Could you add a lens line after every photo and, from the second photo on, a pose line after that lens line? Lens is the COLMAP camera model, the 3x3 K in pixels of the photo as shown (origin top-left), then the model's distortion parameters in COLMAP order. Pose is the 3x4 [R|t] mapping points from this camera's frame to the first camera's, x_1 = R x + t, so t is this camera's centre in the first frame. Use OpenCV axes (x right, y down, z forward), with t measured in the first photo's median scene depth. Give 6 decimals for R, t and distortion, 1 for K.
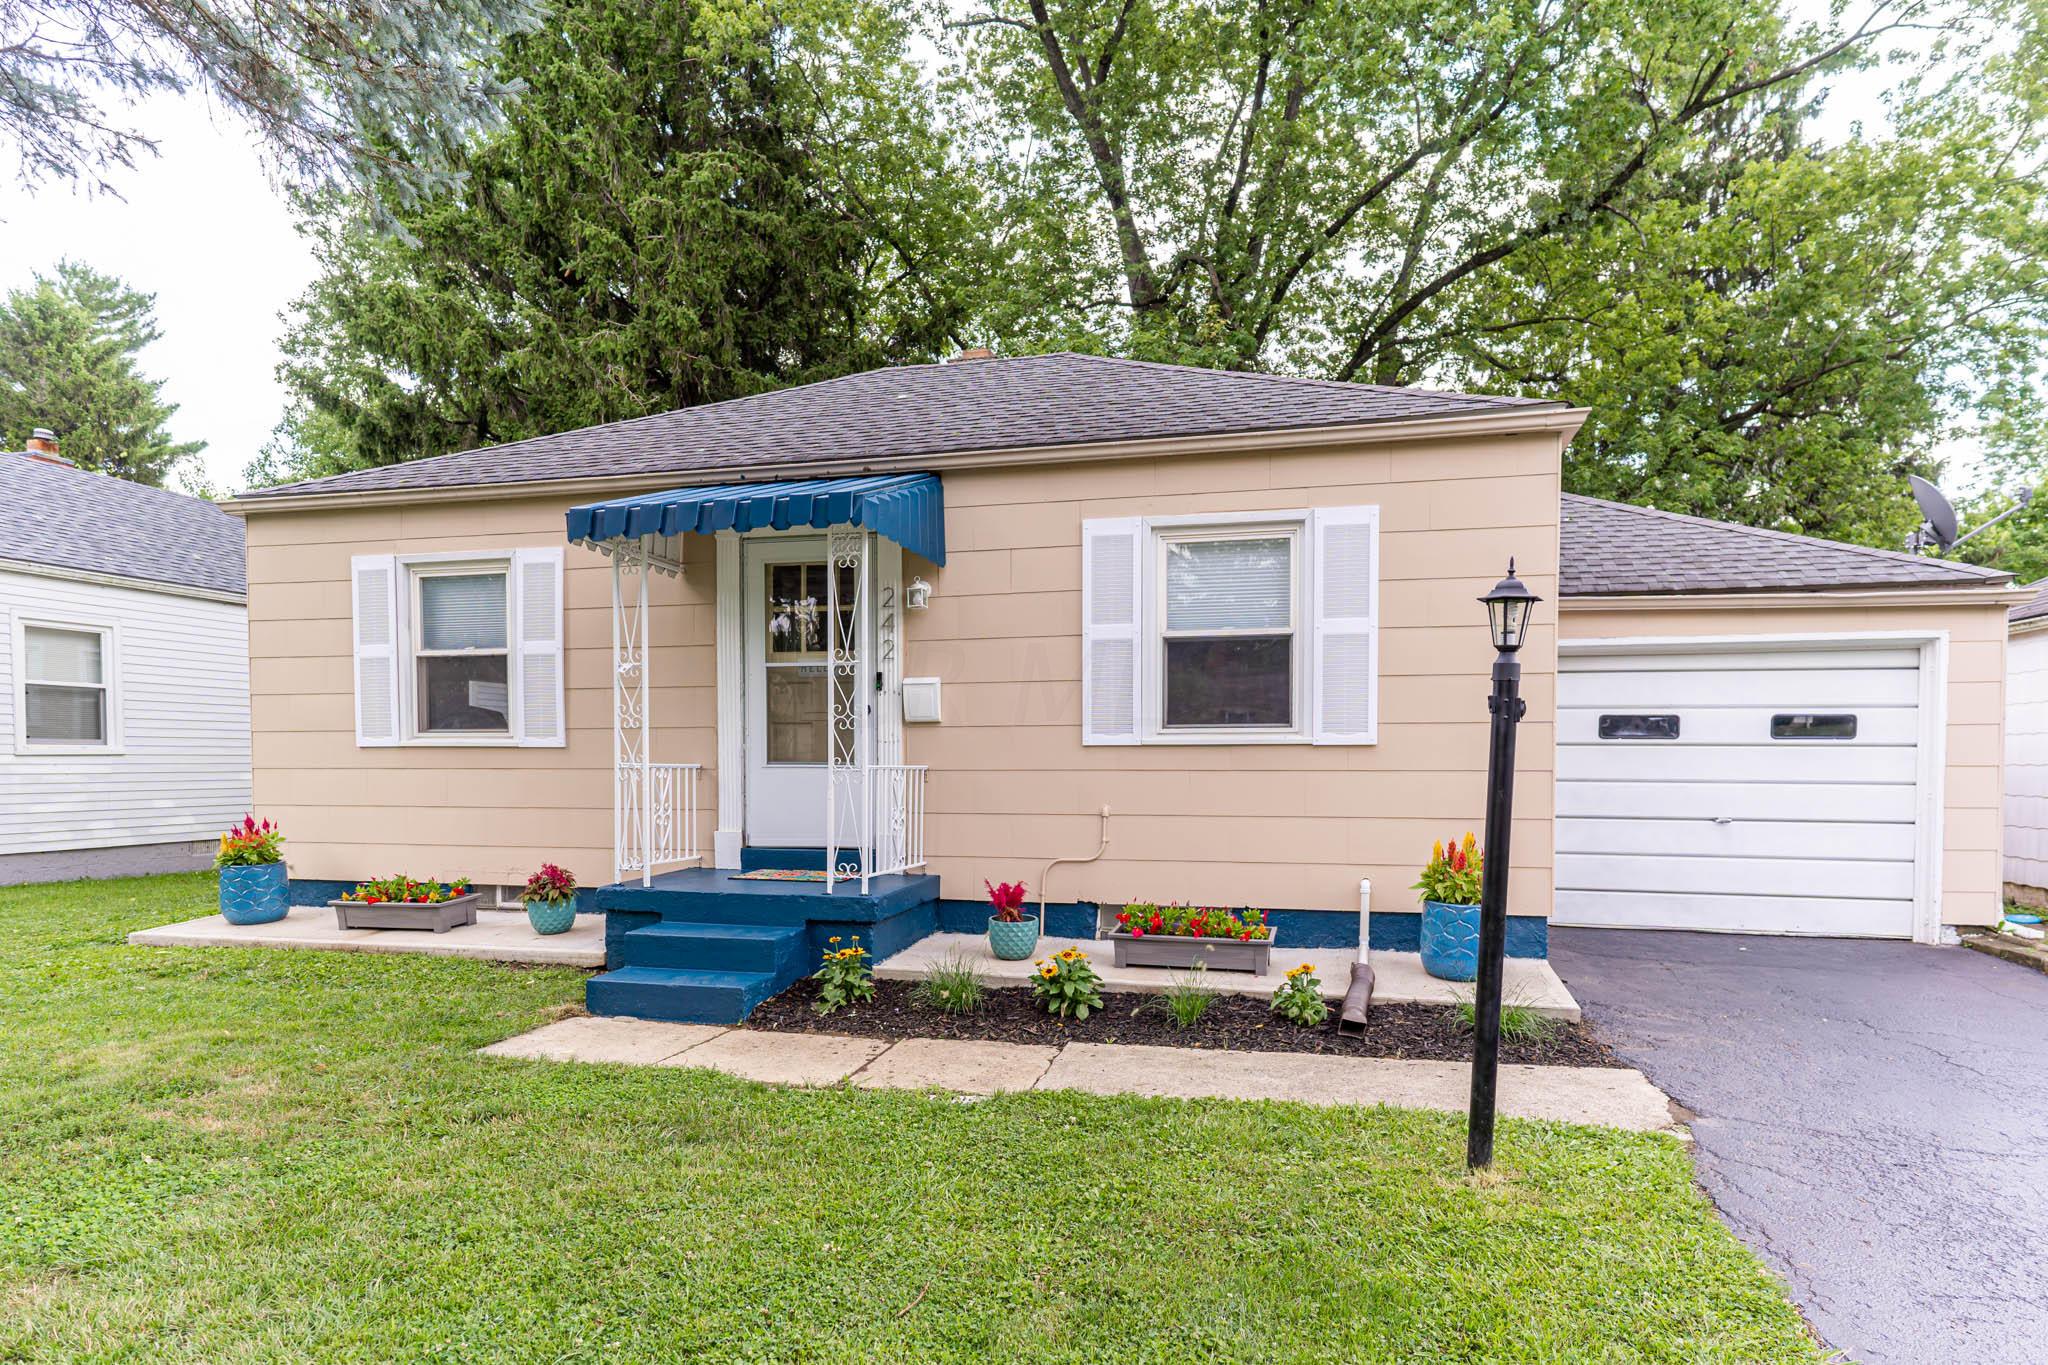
lens RADIAL K [[1154.9, 0, 1028.6], [0, 1154.9, 801.2], [0, 0, 1]] dist [-0.002290, 0.002318]
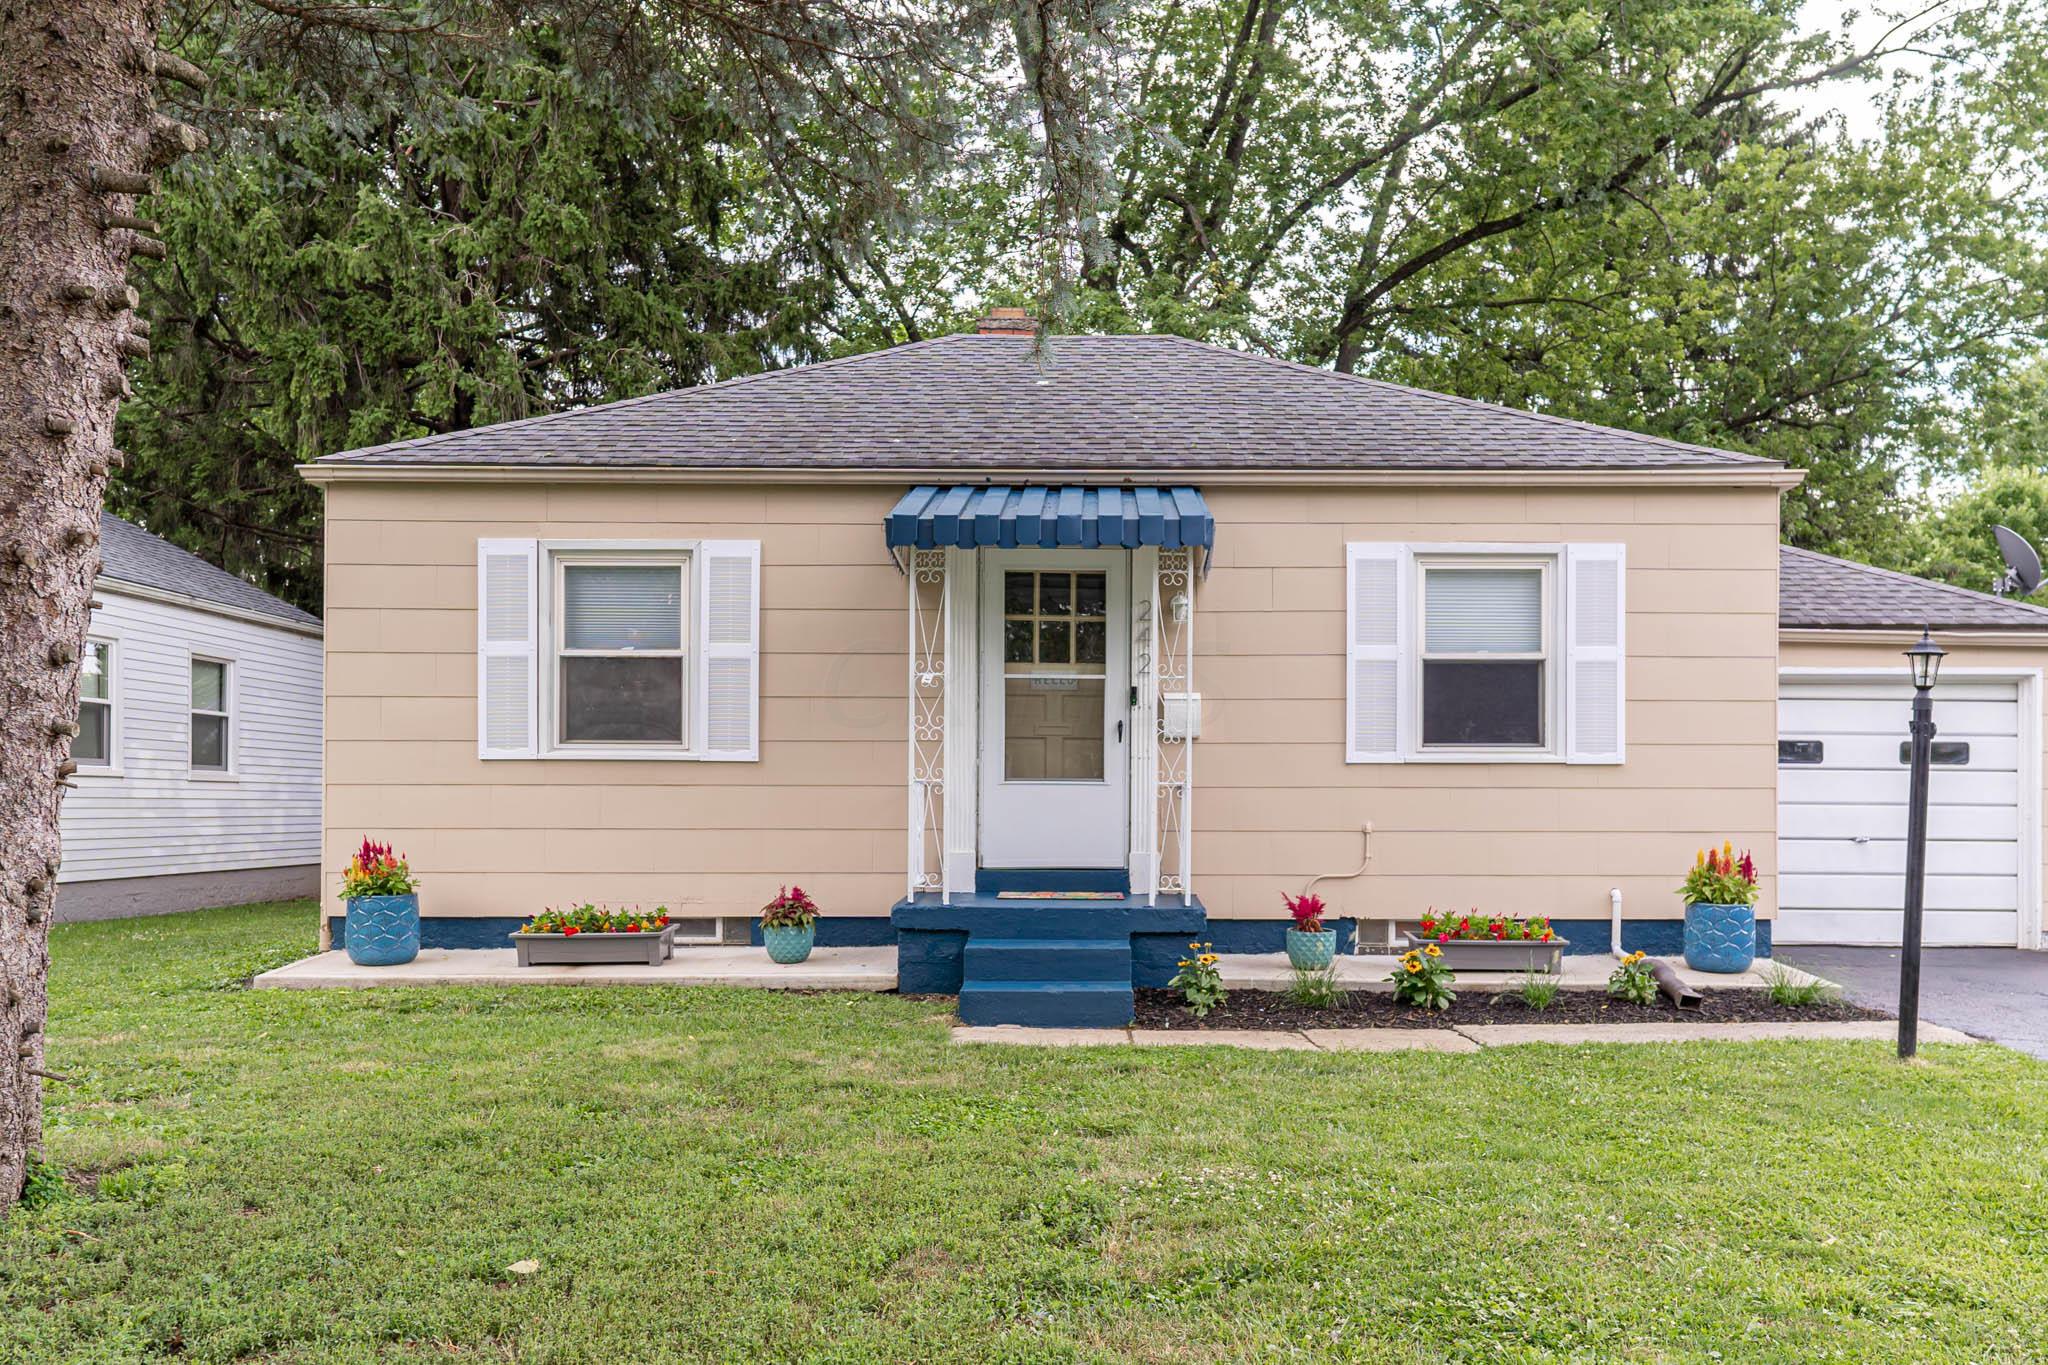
lens RADIAL K [[1722.2, 0, 1031.6], [0, 1722.2, 802.3], [0, 0, 1]] dist [0.002194, -0.006187]
pose [[0.970220, 0.003930, 0.242193, -0.581646], [0.005482, 0.999256, -0.038172, 0.042065], [-0.242162, 0.038363, 0.969477, -0.394974]]
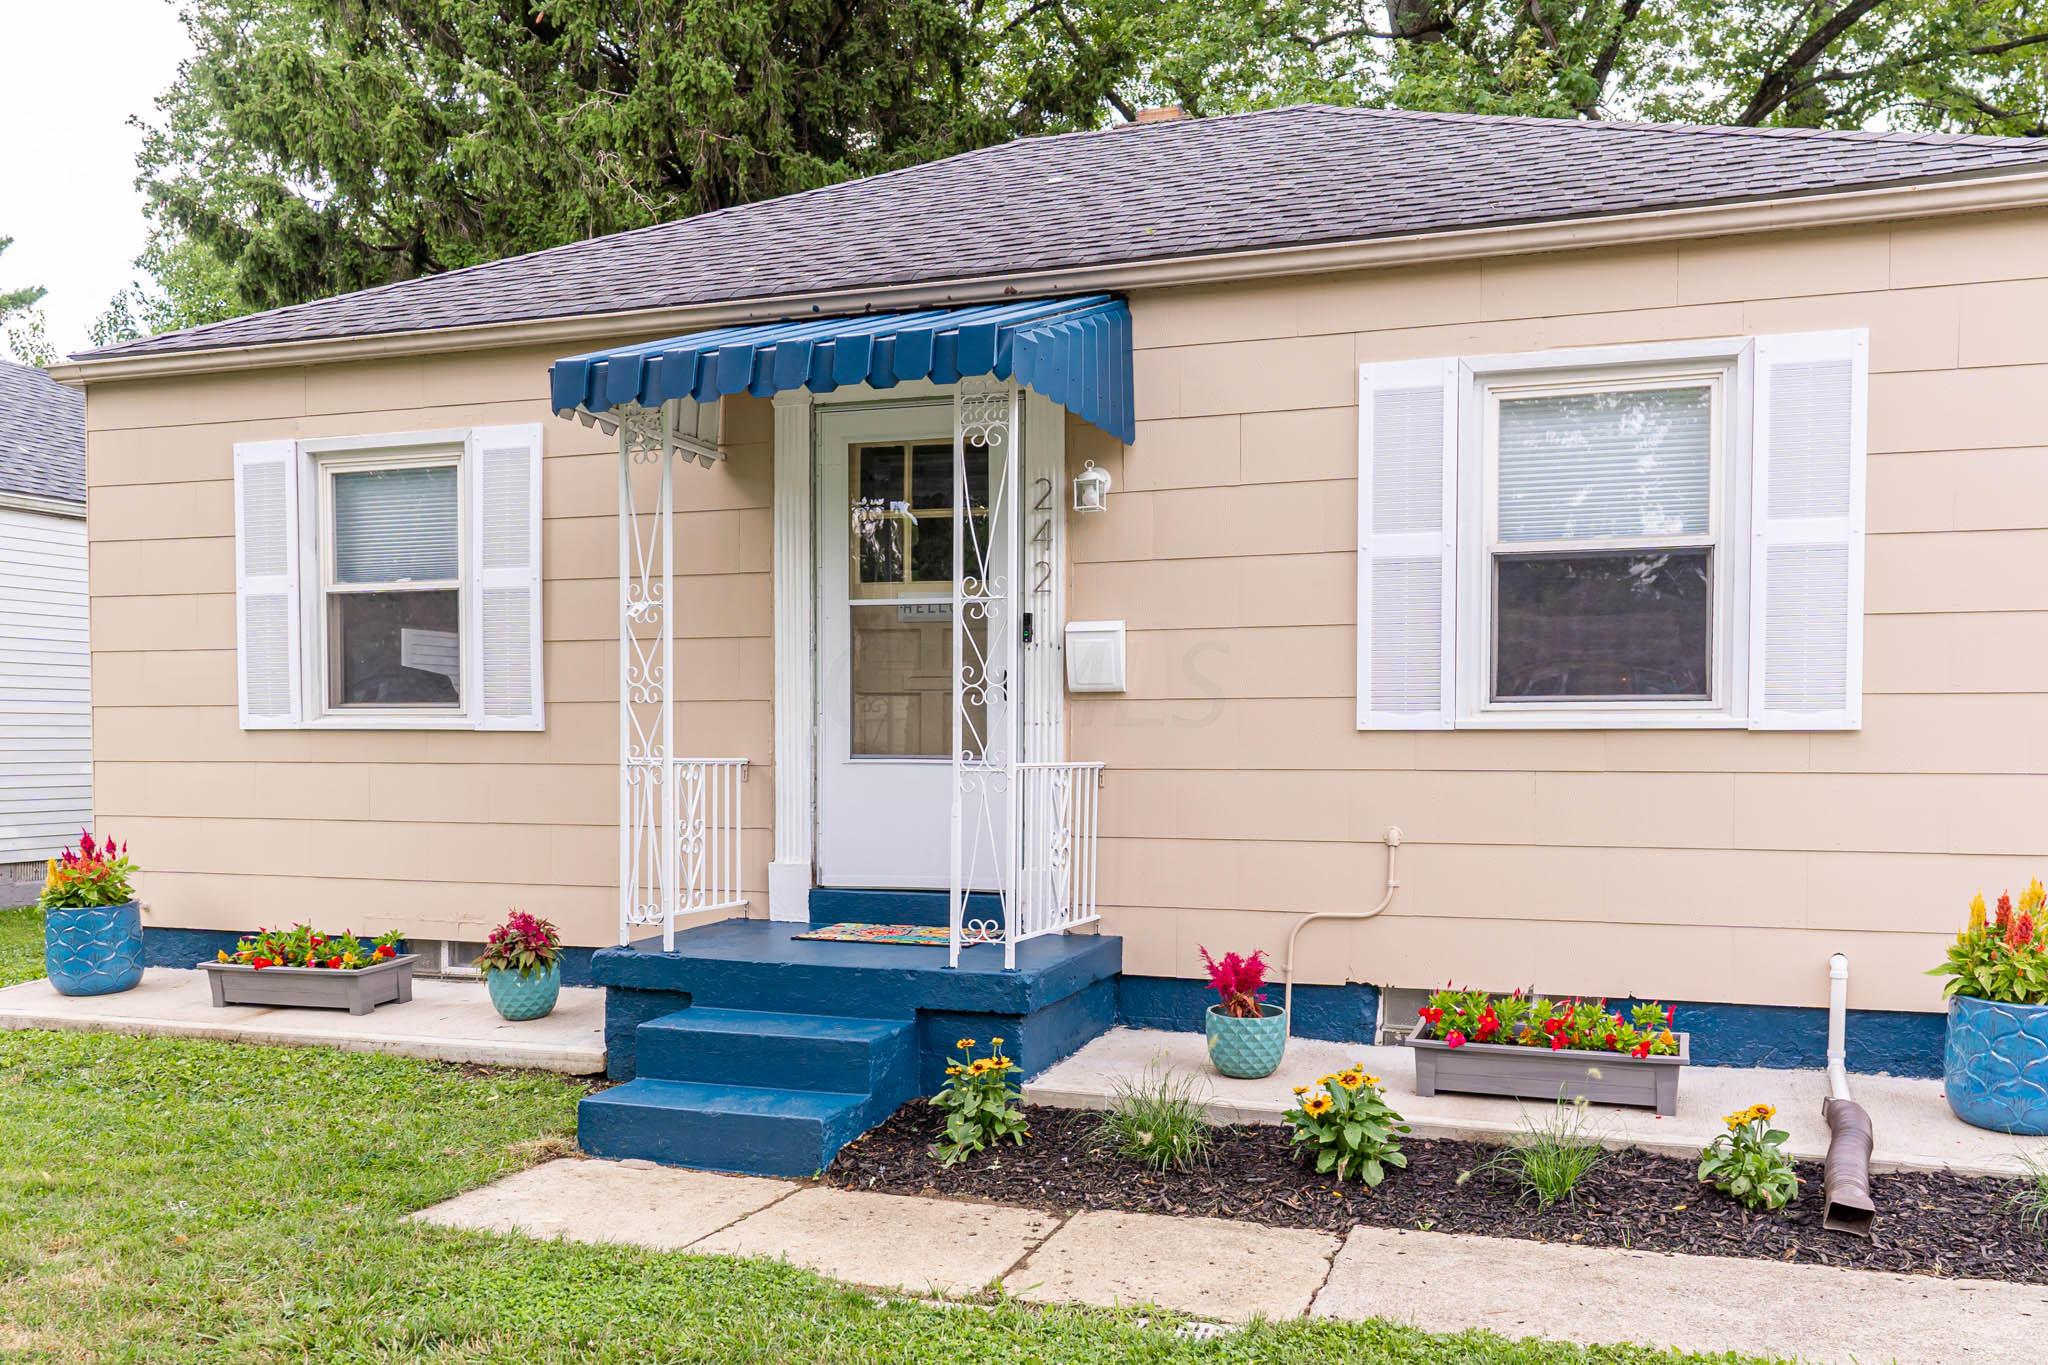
lens RADIAL K [[1722.2, 0, 1031.6], [0, 1722.2, 802.3], [0, 0, 1]] dist [0.002194, -0.006187]
pose [[0.995119, 0.004409, -0.098585, -0.034752], [-0.004247, 0.999989, 0.001852, -0.010500], [0.098593, -0.001425, 0.995127, 0.066306]]
